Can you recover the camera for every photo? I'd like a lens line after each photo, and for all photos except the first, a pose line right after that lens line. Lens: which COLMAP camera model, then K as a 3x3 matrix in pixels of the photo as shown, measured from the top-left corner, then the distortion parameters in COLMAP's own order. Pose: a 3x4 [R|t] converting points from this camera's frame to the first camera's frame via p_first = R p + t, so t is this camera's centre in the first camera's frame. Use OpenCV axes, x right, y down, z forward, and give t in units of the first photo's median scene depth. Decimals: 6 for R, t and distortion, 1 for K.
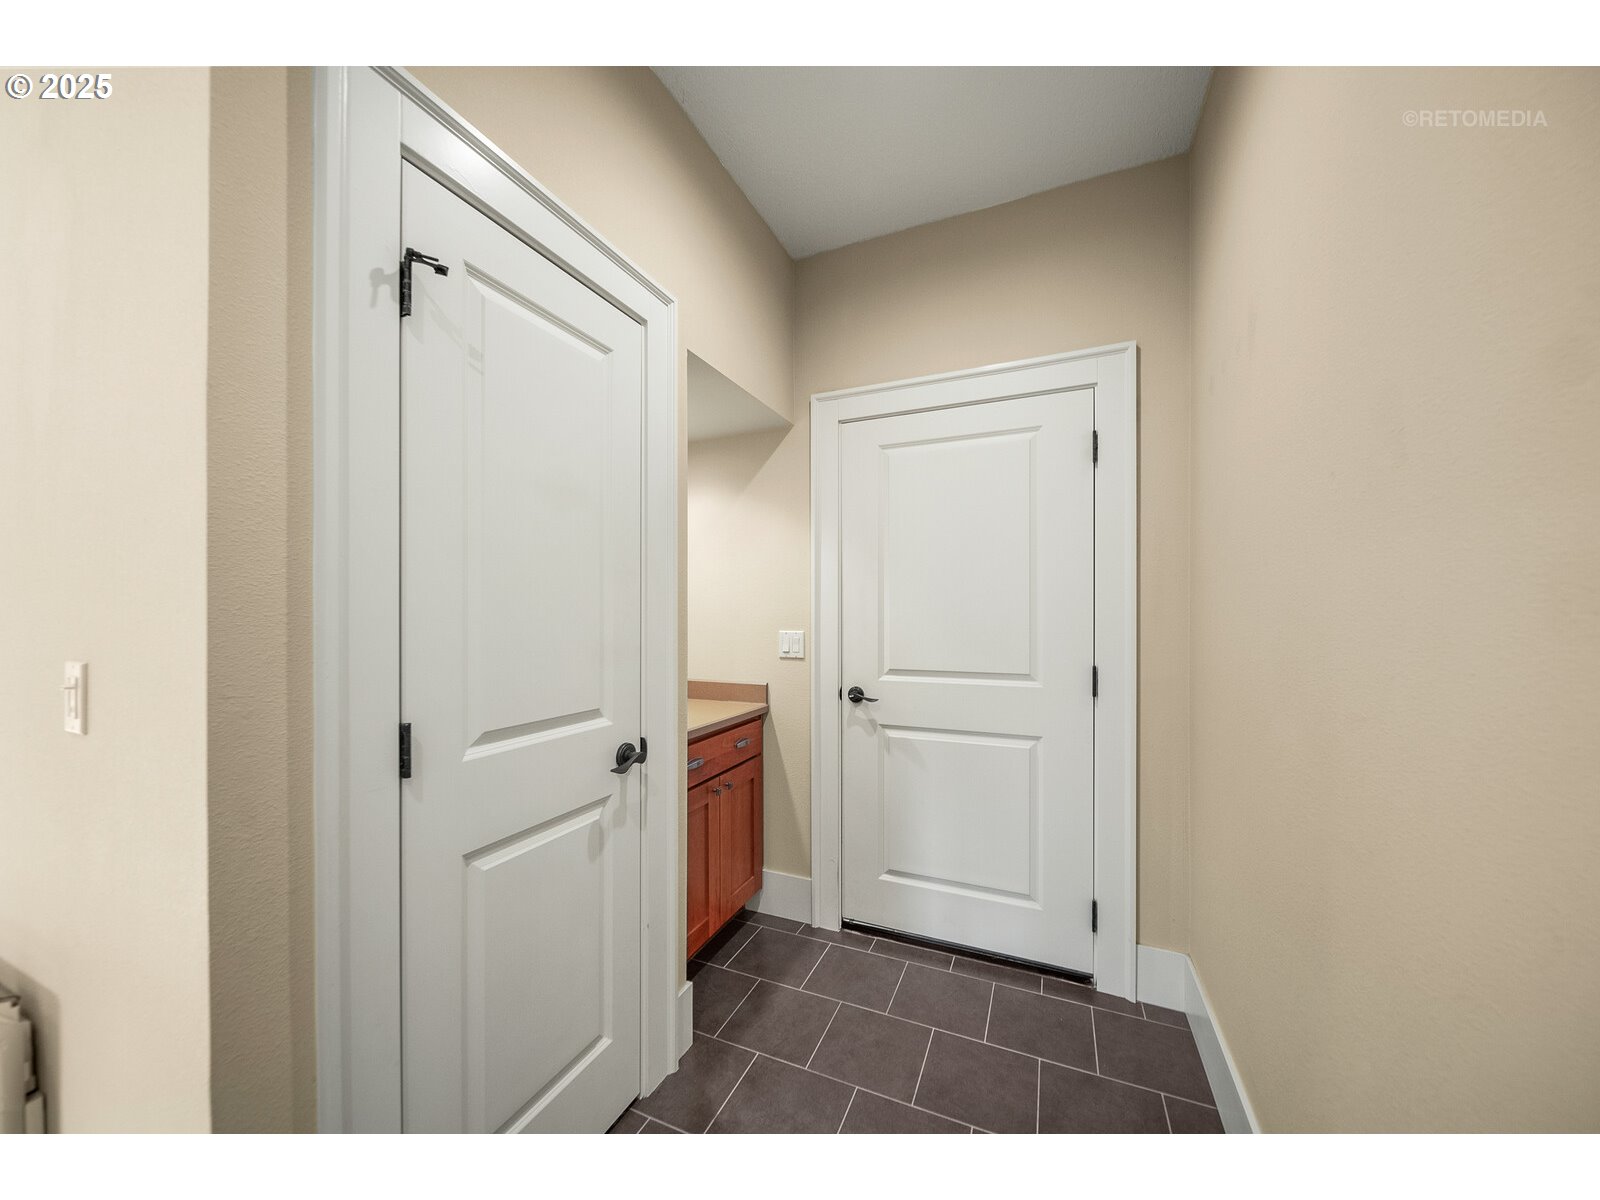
lens RADIAL K [[584.6, 0, 795.7], [0, 584.6, 609.4], [0, 0, 1]] dist [0.002091, -0.000489]
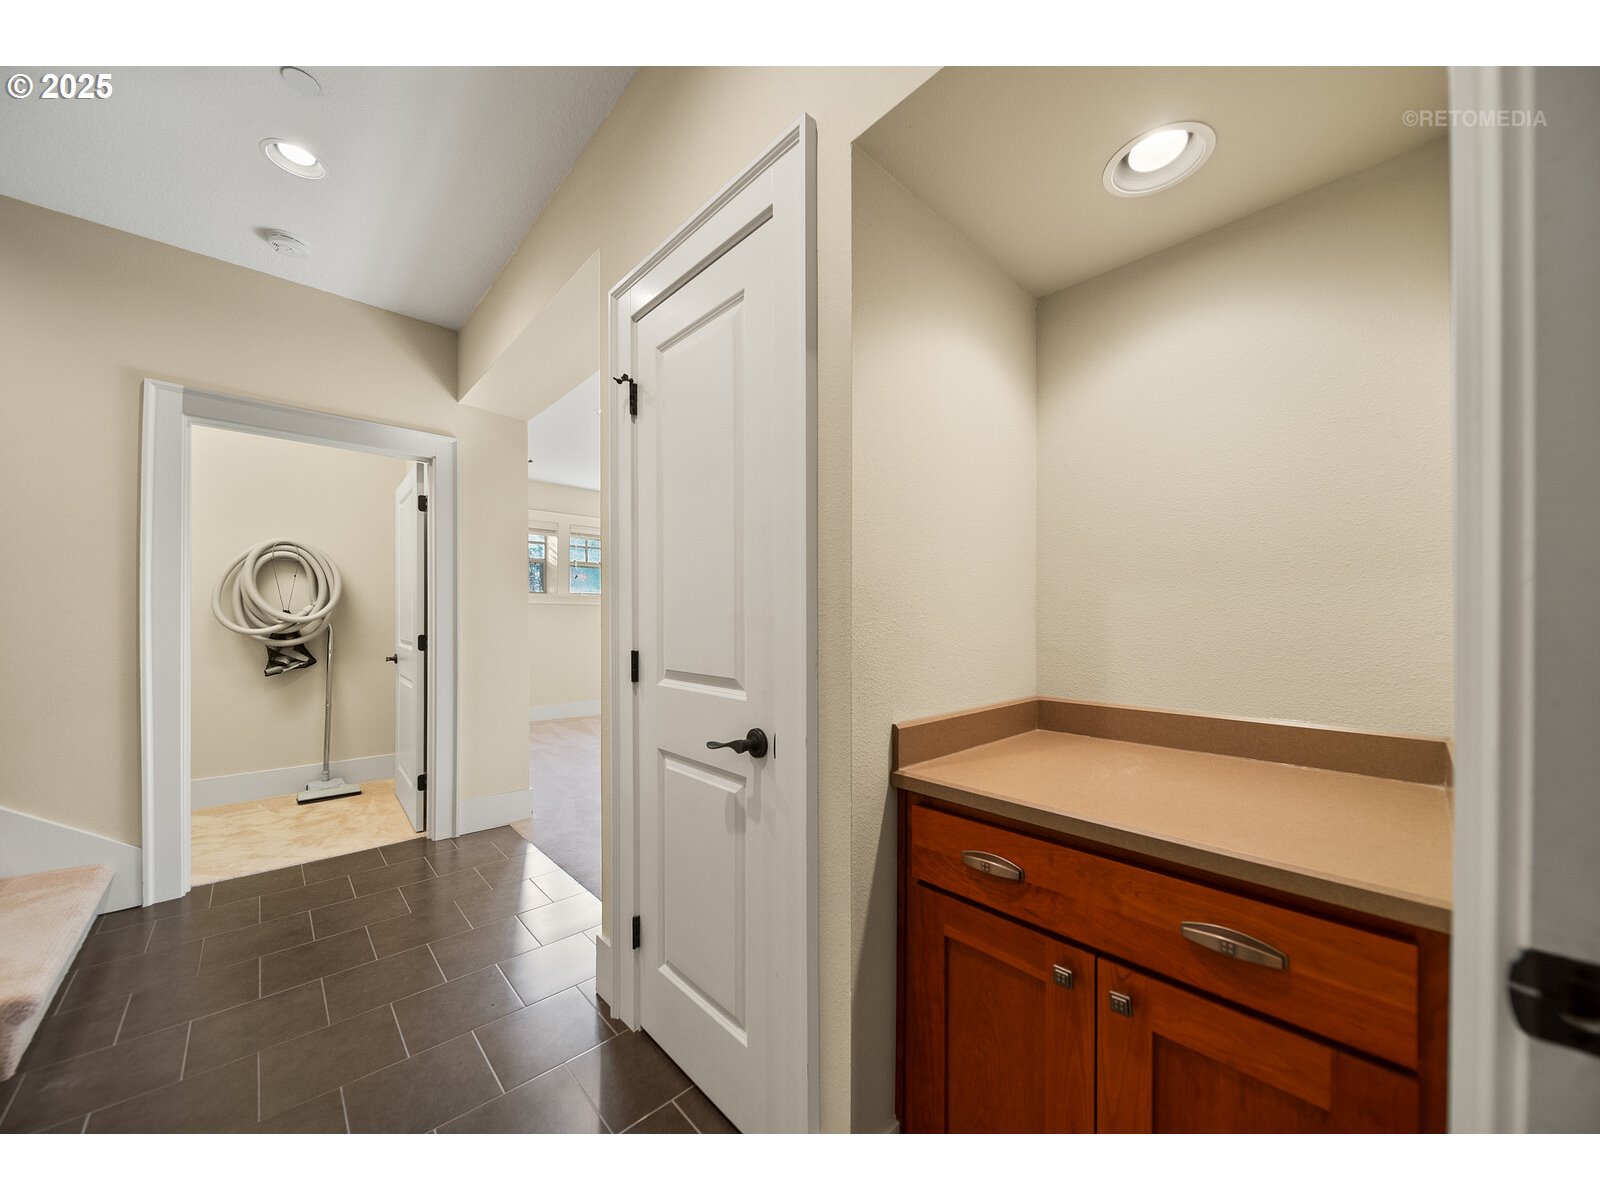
lens RADIAL K [[584.6, 0, 798.4], [0, 584.6, 612.6], [0, 0, 1]] dist [0.002091, -0.000489]
pose [[-0.395840, 0.001479, -0.918318, 0.499722], [0.010860, 0.999936, -0.003071, 0.063042], [0.918255, -0.011189, -0.395831, 1.459011]]
